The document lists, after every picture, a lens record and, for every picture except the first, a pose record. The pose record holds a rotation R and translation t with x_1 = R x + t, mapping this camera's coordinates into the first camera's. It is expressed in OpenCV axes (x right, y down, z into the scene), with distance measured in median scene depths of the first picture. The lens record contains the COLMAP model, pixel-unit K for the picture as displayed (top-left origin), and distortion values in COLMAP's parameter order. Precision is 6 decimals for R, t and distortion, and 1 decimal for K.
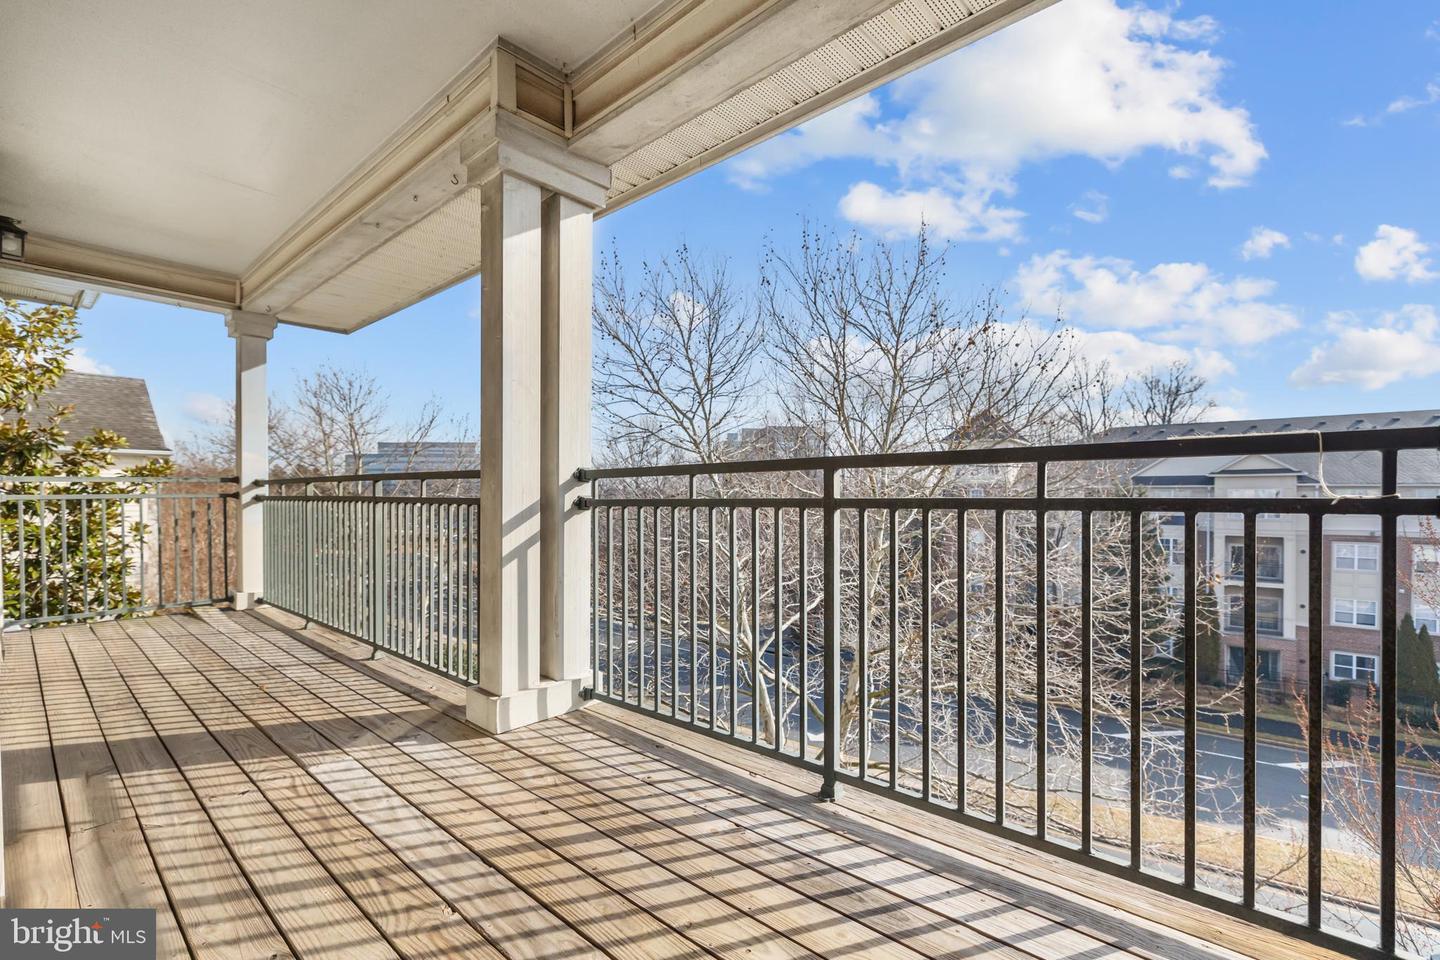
lens RADIAL K [[620.9, 0, 724.2], [0, 620.9, 480.0], [0, 0, 1]] dist [-0.000277, 0.000196]
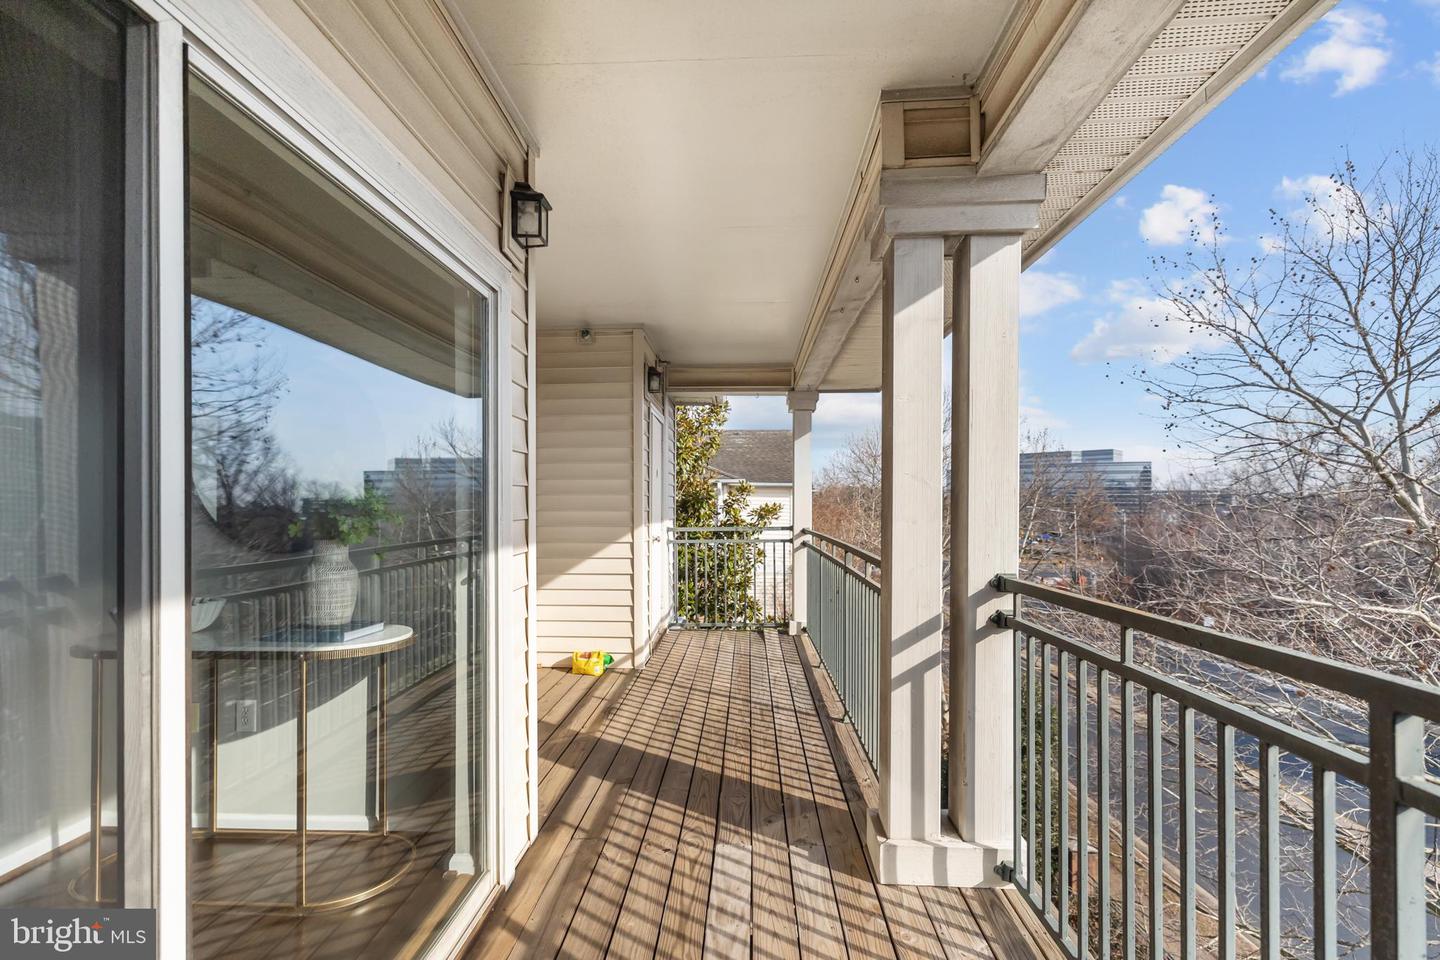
lens RADIAL K [[607.0, 0, 719.3], [0, 607.0, 491.8], [0, 0, 1]] dist [-0.000238, 0.000363]
pose [[0.619162, -0.014807, -0.785124, 0.157232], [0.013772, 0.999873, -0.007996, -0.126516], [0.785143, -0.005862, 0.619287, 0.255862]]
